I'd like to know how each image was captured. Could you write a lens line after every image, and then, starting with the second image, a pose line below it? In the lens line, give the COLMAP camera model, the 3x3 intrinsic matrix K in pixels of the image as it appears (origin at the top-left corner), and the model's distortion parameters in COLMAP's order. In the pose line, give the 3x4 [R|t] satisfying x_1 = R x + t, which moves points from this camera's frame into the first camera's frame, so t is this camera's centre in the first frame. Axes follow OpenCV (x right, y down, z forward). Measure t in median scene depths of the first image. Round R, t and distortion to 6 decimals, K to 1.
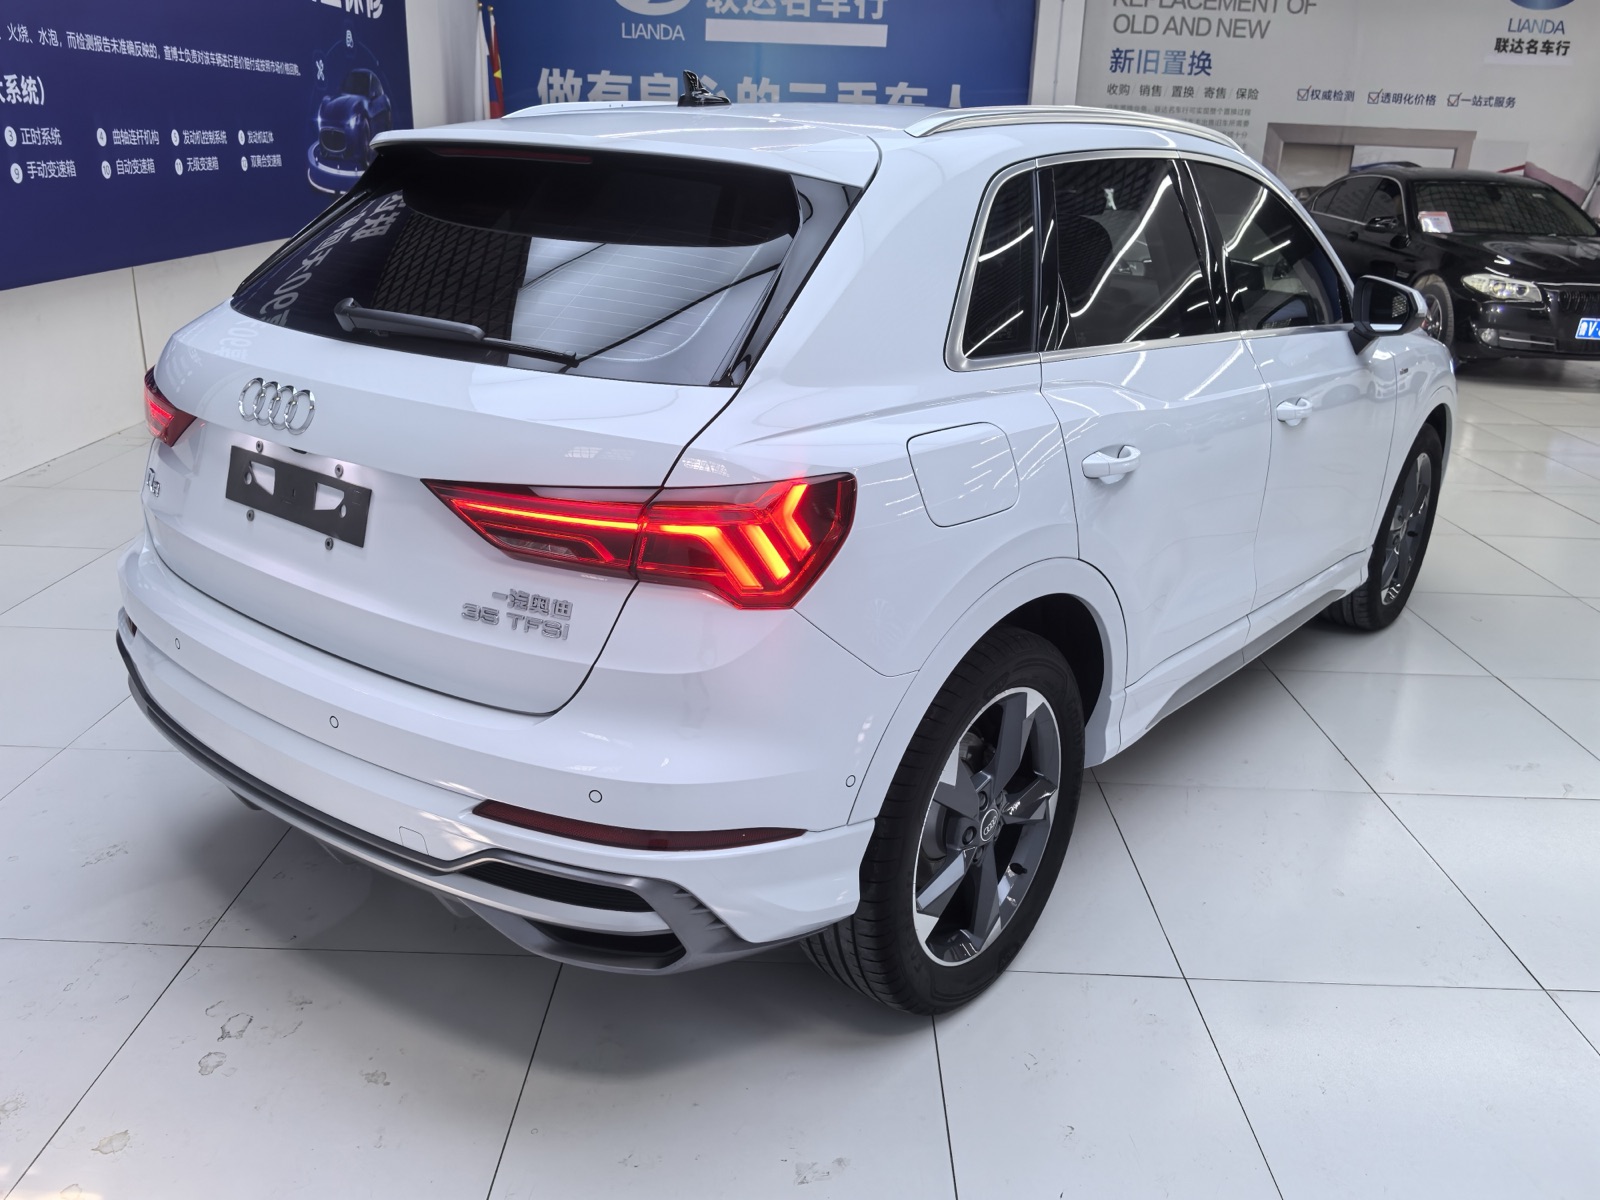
lens RADIAL K [[1273.3, 0, 814.7], [0, 1273.3, 602.5], [0, 0, 1]] dist [0.046835, -0.068918]
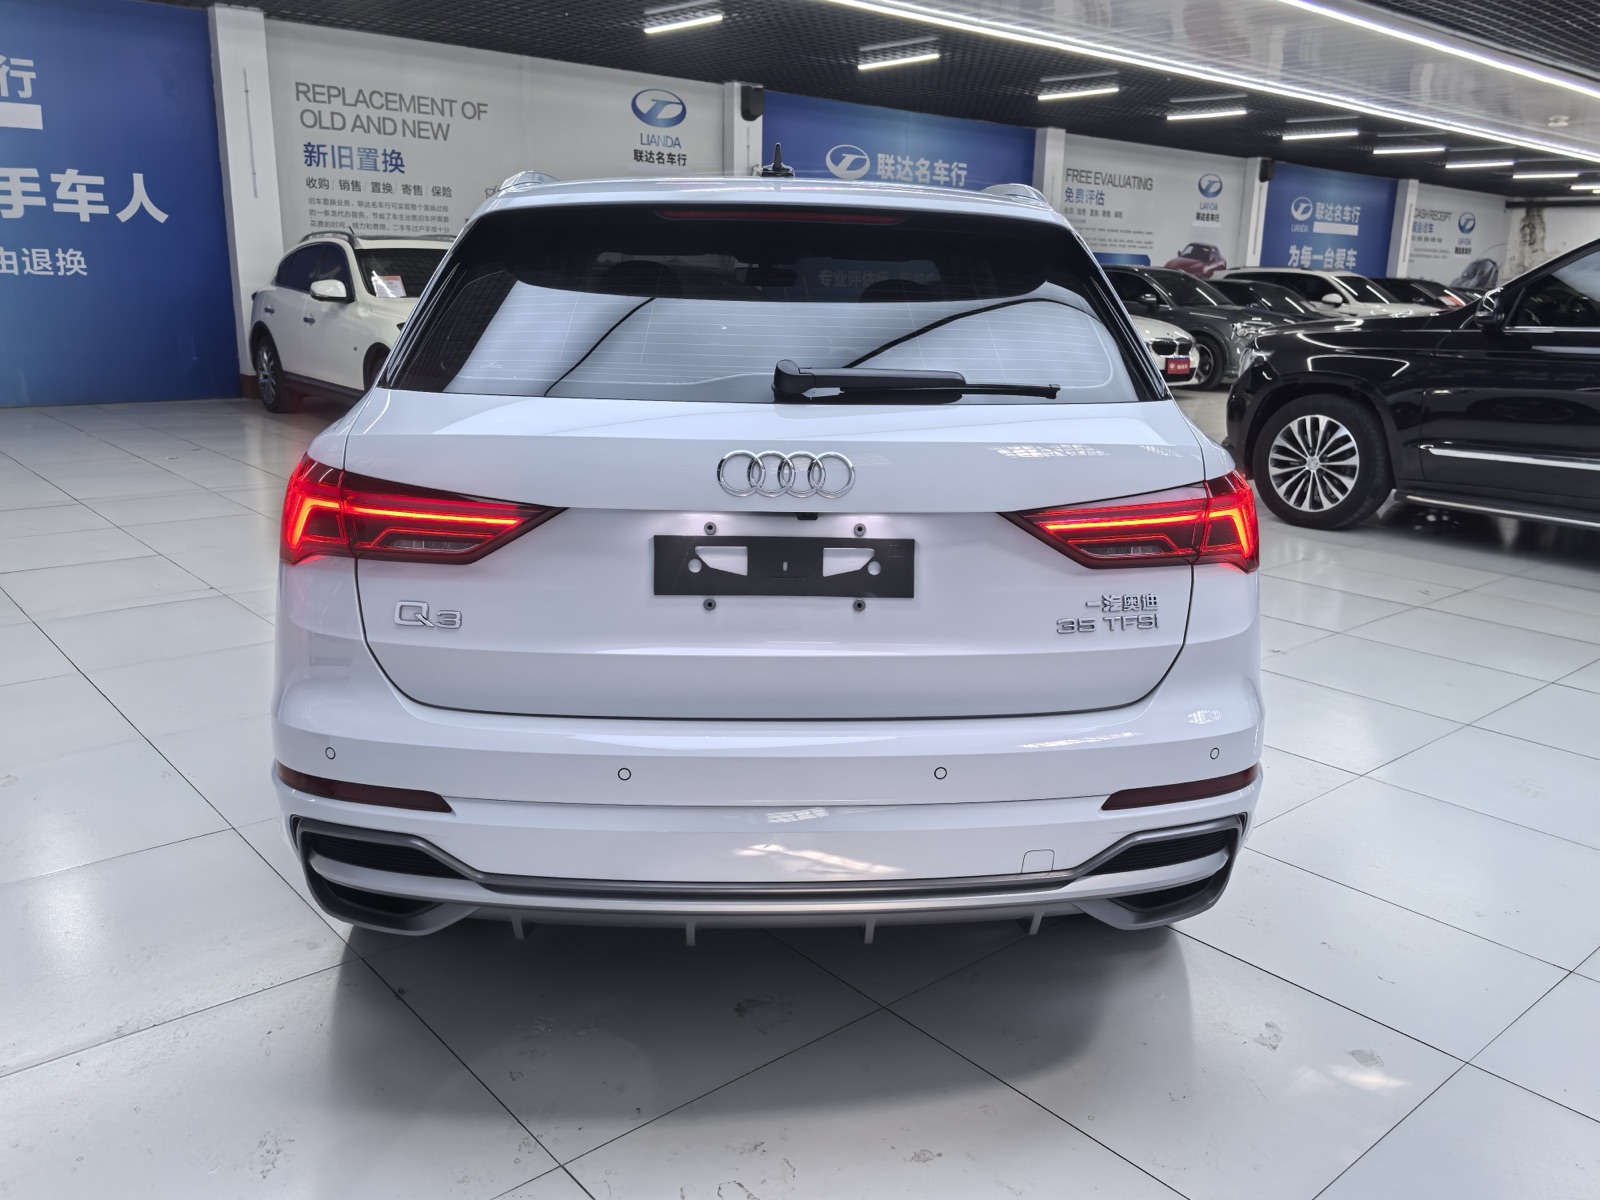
lens RADIAL K [[1273.3, 0, 814.7], [0, 1273.3, 602.5], [0, 0, 1]] dist [0.046835, -0.068918]
pose [[0.750857, -0.182191, 0.634839, -0.163607], [0.226817, 0.973873, 0.011222, -0.010728], [-0.620297, 0.135566, 0.772563, 0.044674]]
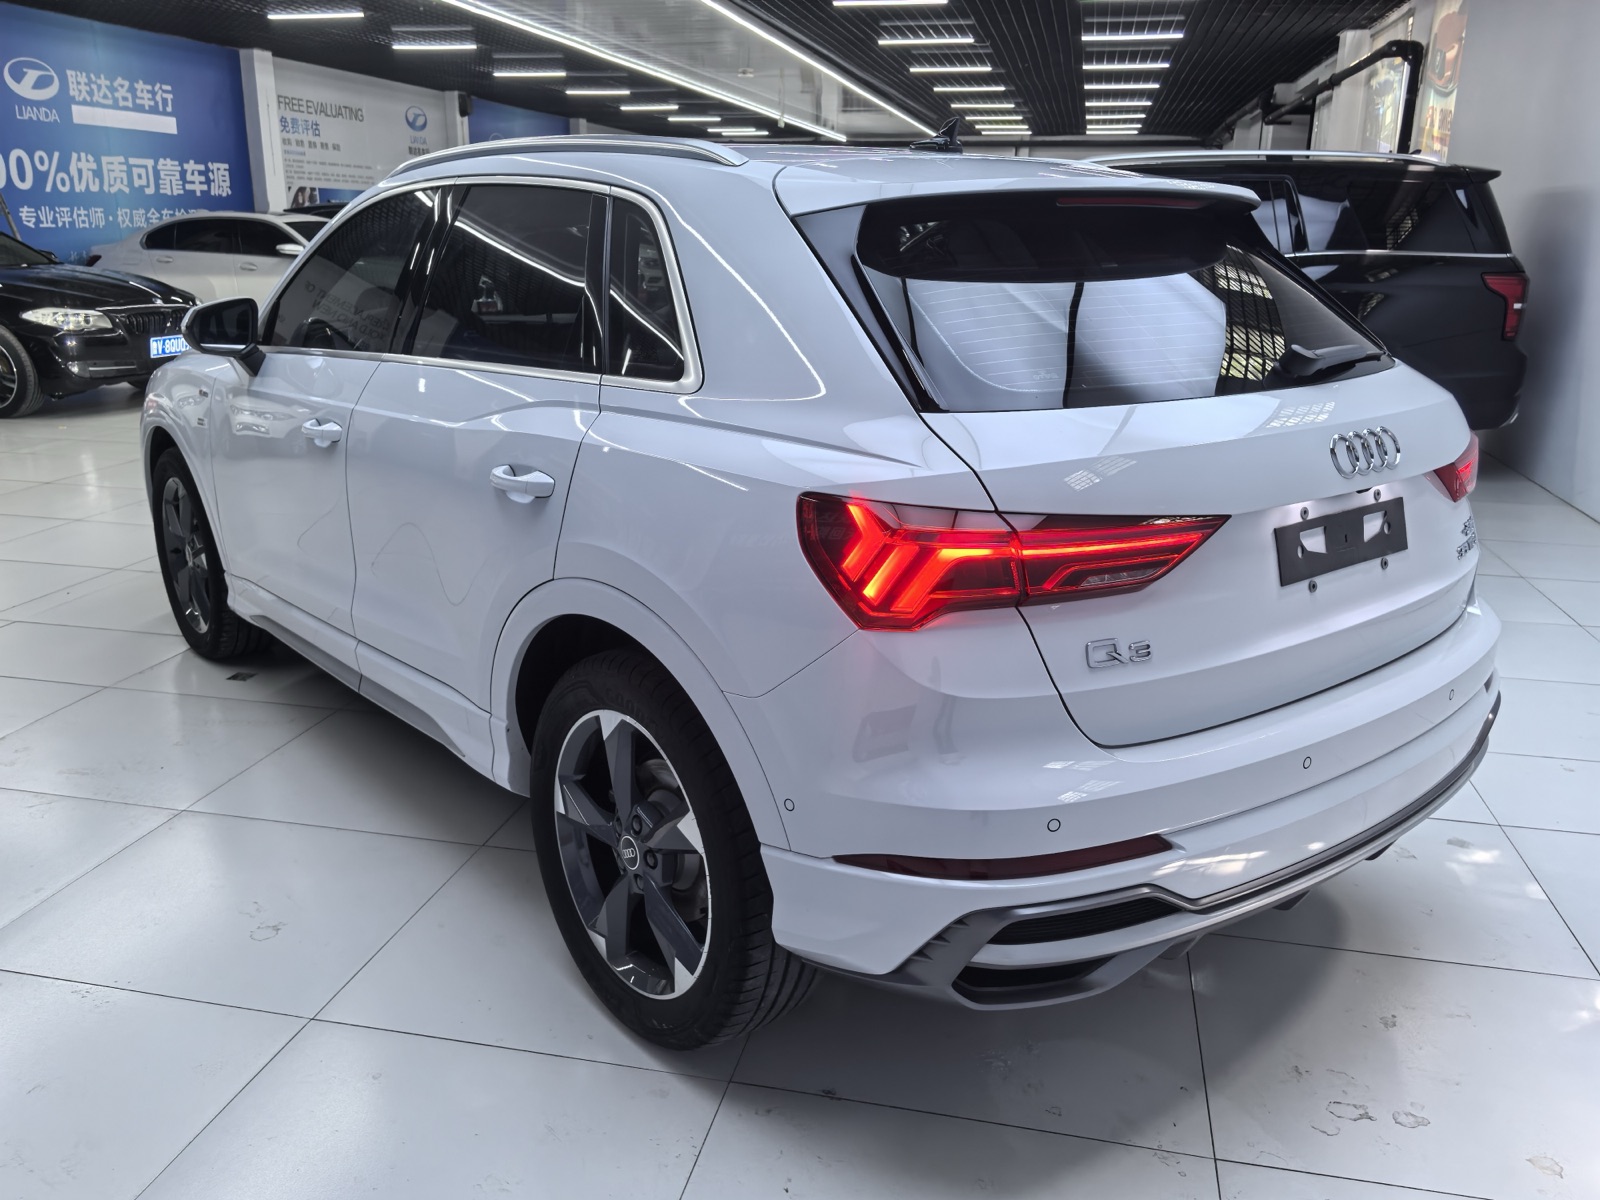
lens RADIAL K [[1273.3, 0, 814.7], [0, 1273.3, 602.5], [0, 0, 1]] dist [0.046835, -0.068918]
pose [[0.212687, -0.310798, 0.926374, -0.239719], [0.327011, 0.916037, 0.232251, -0.068002], [-0.920776, 0.253538, 0.296464, 0.182059]]
